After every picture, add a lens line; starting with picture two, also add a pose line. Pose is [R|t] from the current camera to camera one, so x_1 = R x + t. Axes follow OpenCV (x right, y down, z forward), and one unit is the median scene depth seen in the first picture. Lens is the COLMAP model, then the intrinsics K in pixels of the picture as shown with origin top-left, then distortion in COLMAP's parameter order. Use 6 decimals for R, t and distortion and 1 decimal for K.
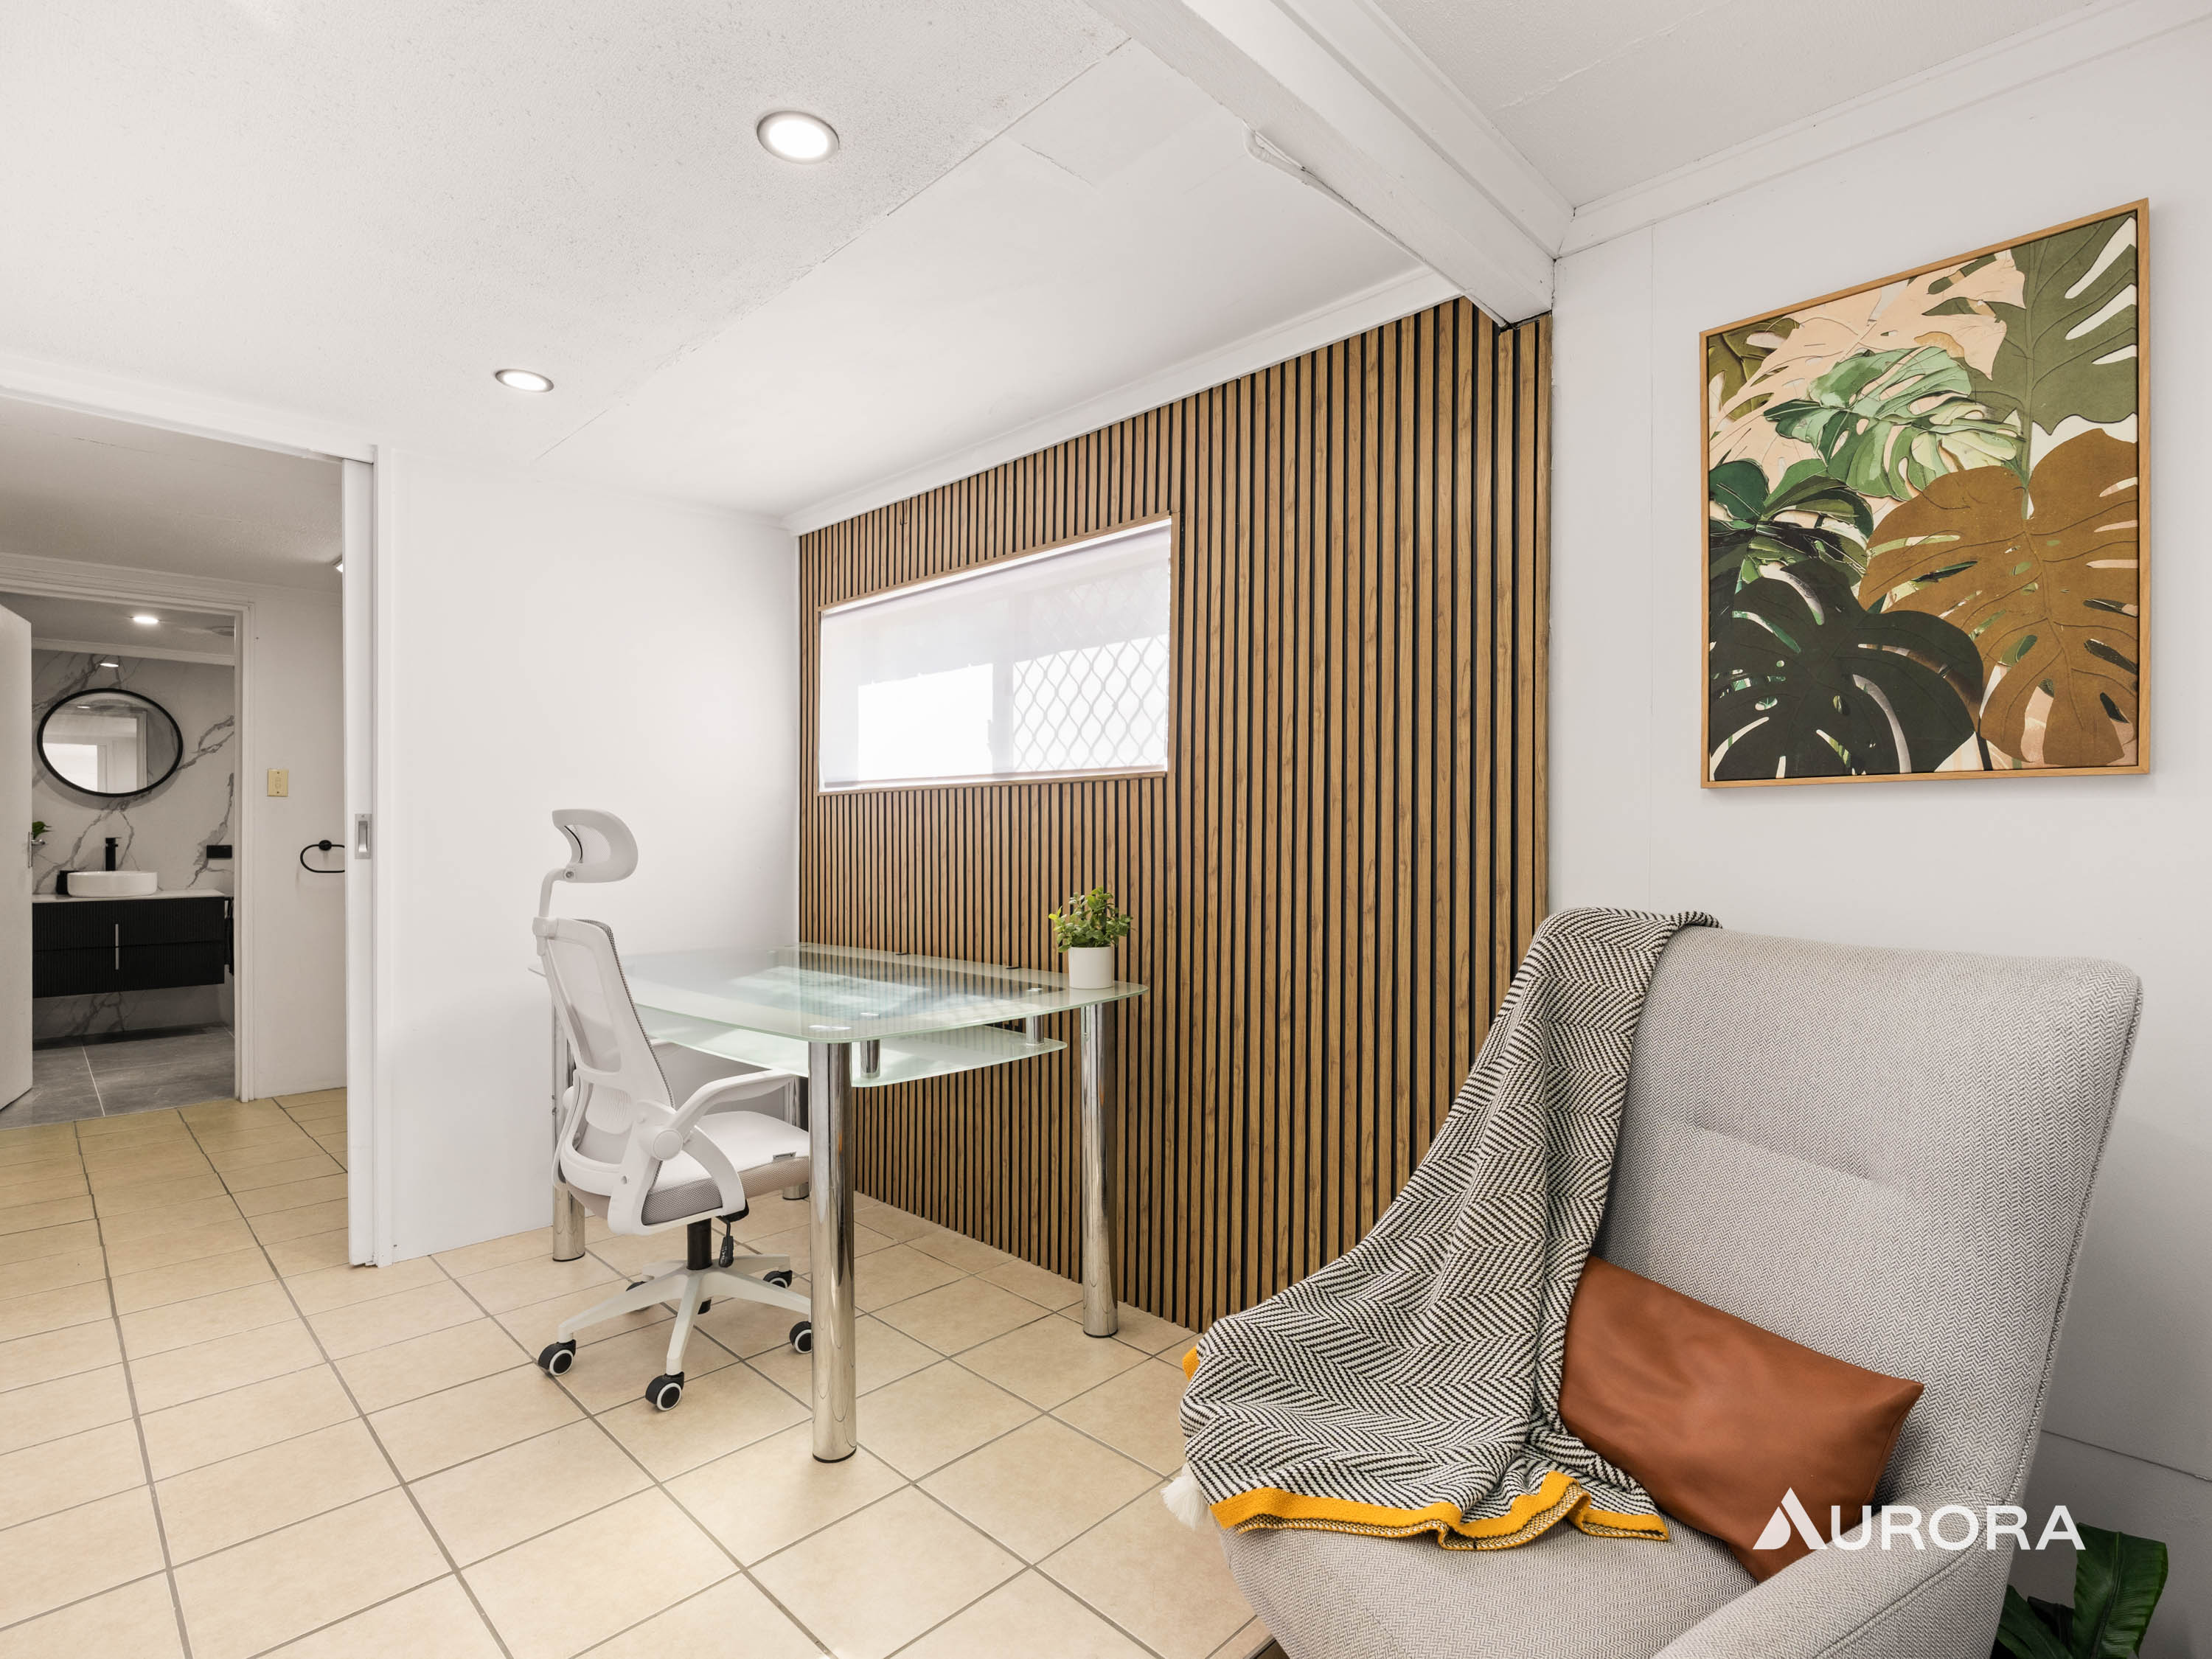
lens RADIAL K [[1094.4, 0, 1097.0], [0, 1094.4, 835.1], [0, 0, 1]] dist [-0.002357, -0.001012]
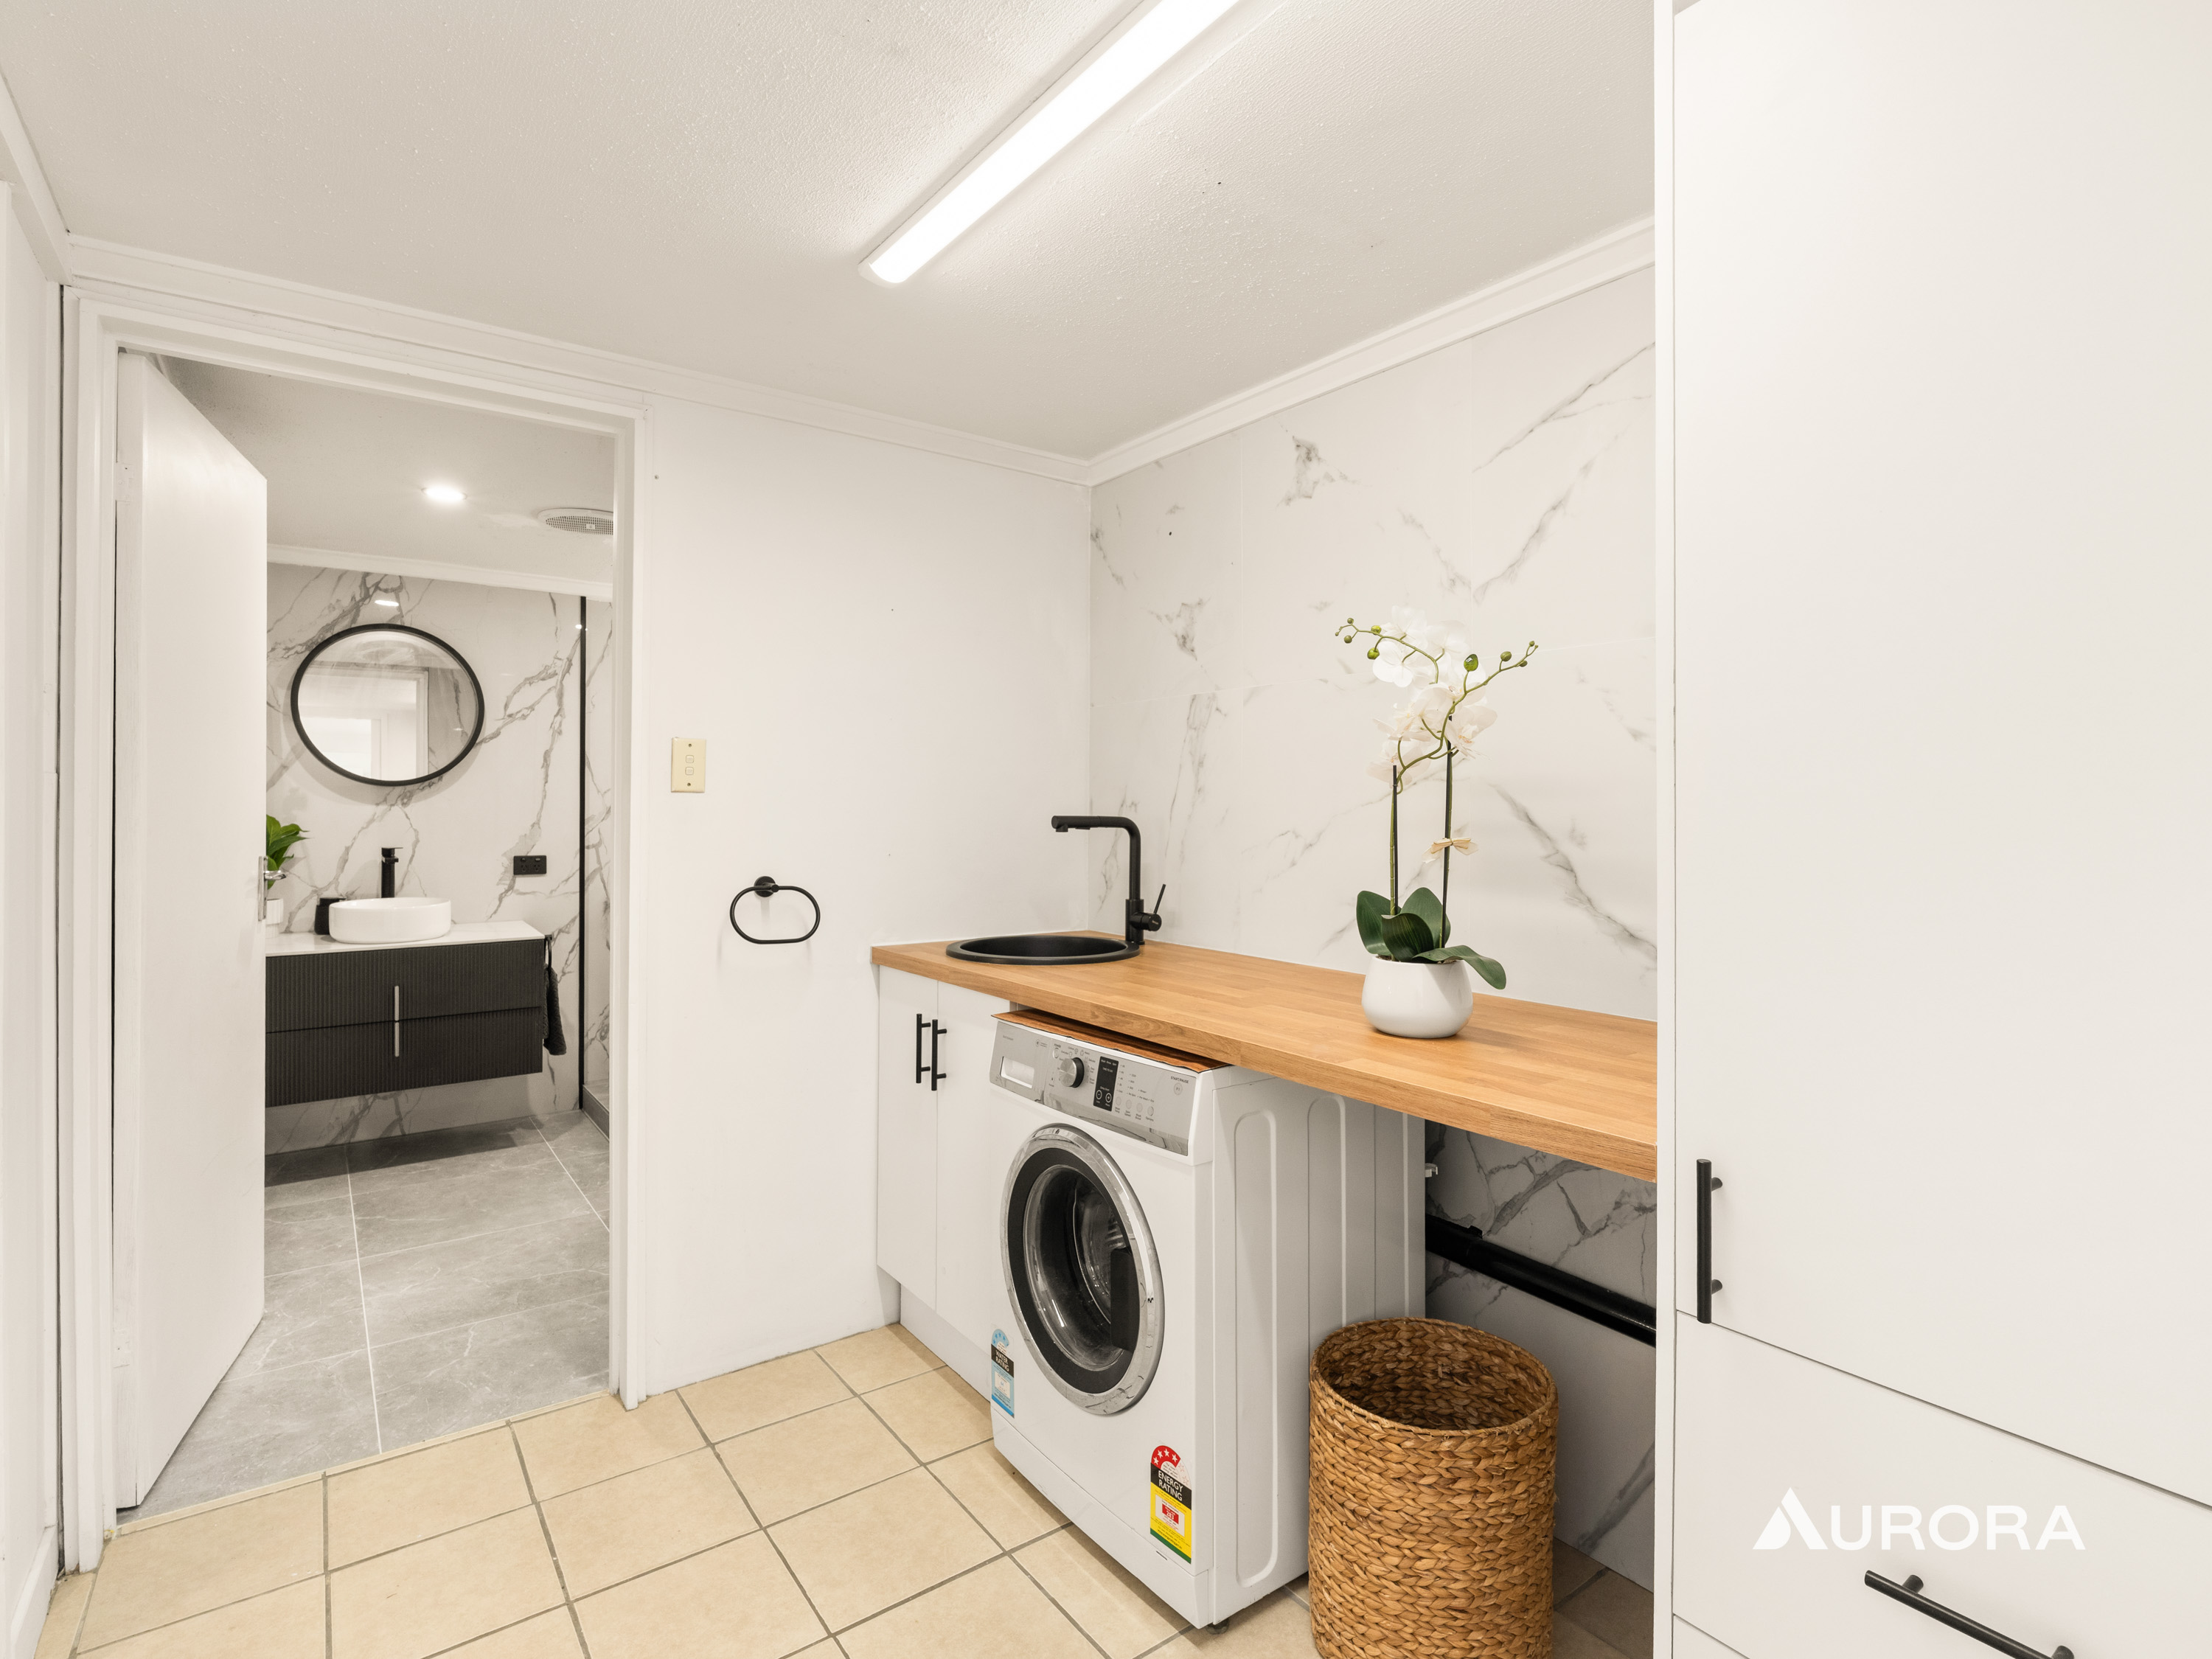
lens RADIAL K [[1094.4, 0, 1098.9], [0, 1094.4, 811.5], [0, 0, 1]] dist [-0.002357, -0.001012]
pose [[0.988094, 0.003557, -0.153808, -0.375511], [-0.004022, 0.999988, -0.002711, -0.019494], [0.153797, 0.003297, 0.988097, 0.410503]]
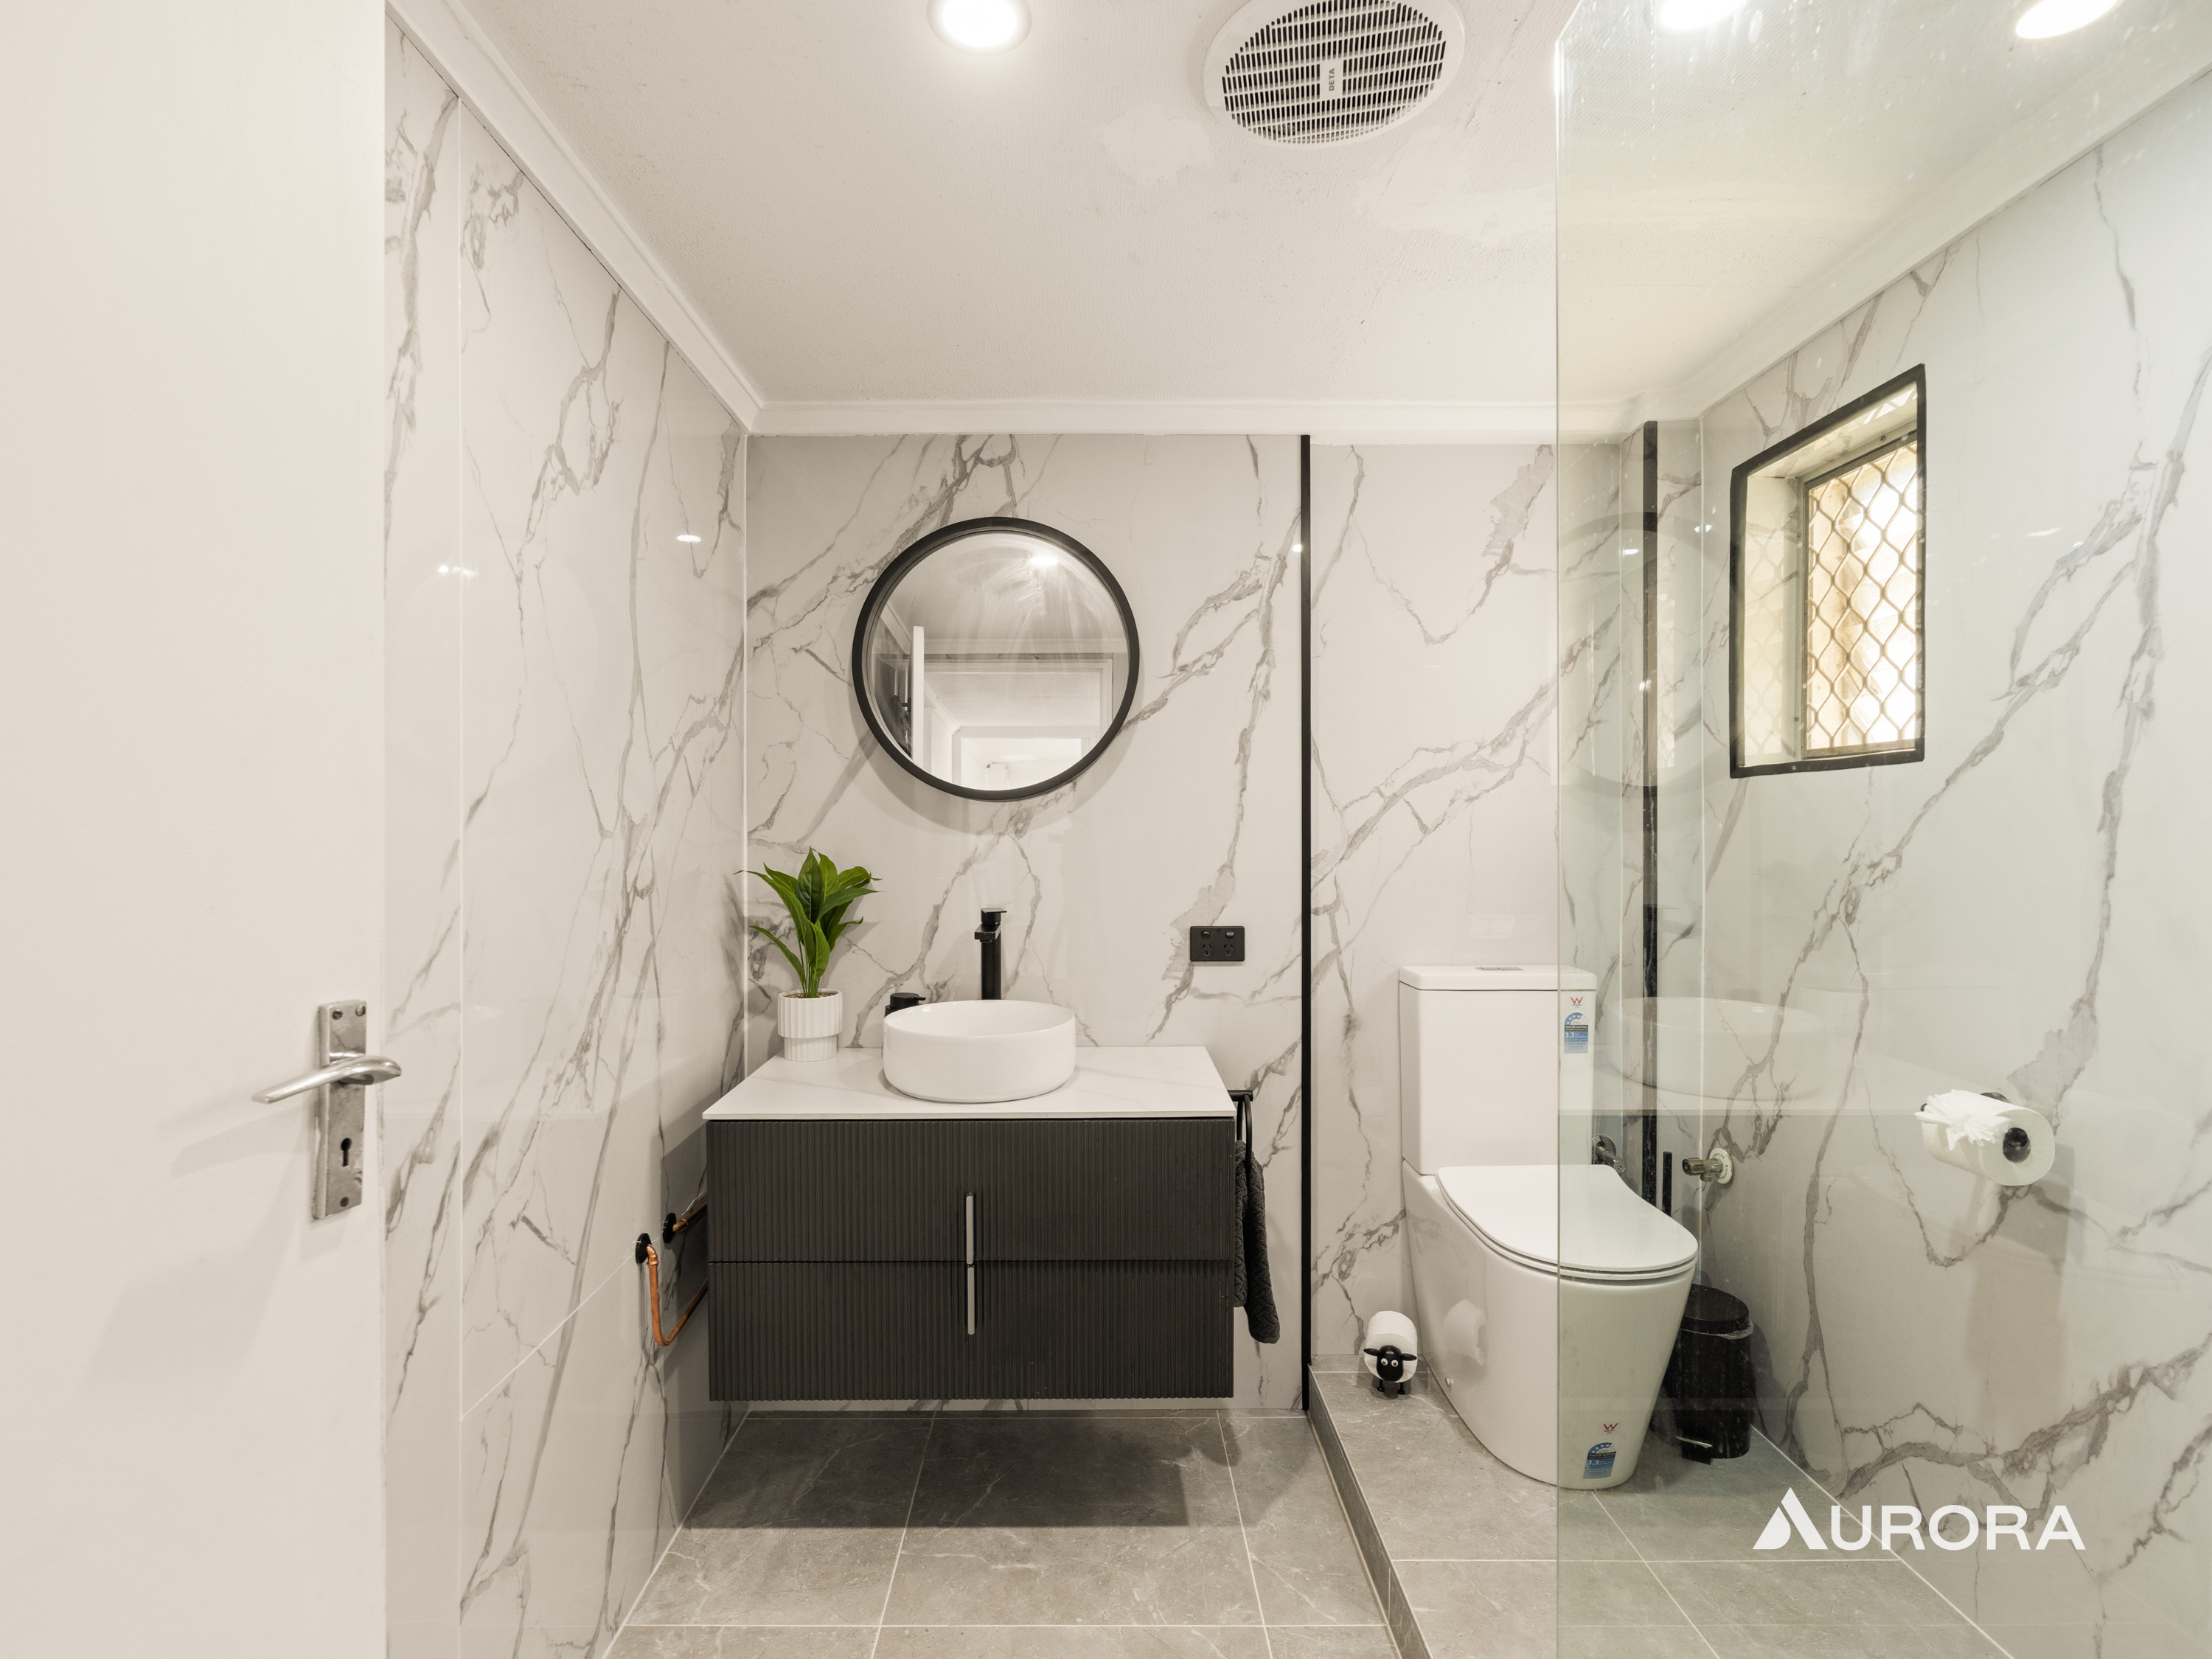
lens RADIAL K [[1094.4, 0, 1093.4], [0, 1094.4, 816.6], [0, 0, 1]] dist [-0.002357, -0.001012]
pose [[0.708037, -0.003747, -0.706165, -0.616645], [-0.001103, 0.999979, -0.006412, -0.027304], [0.706175, 0.005319, 0.708018, 0.763695]]
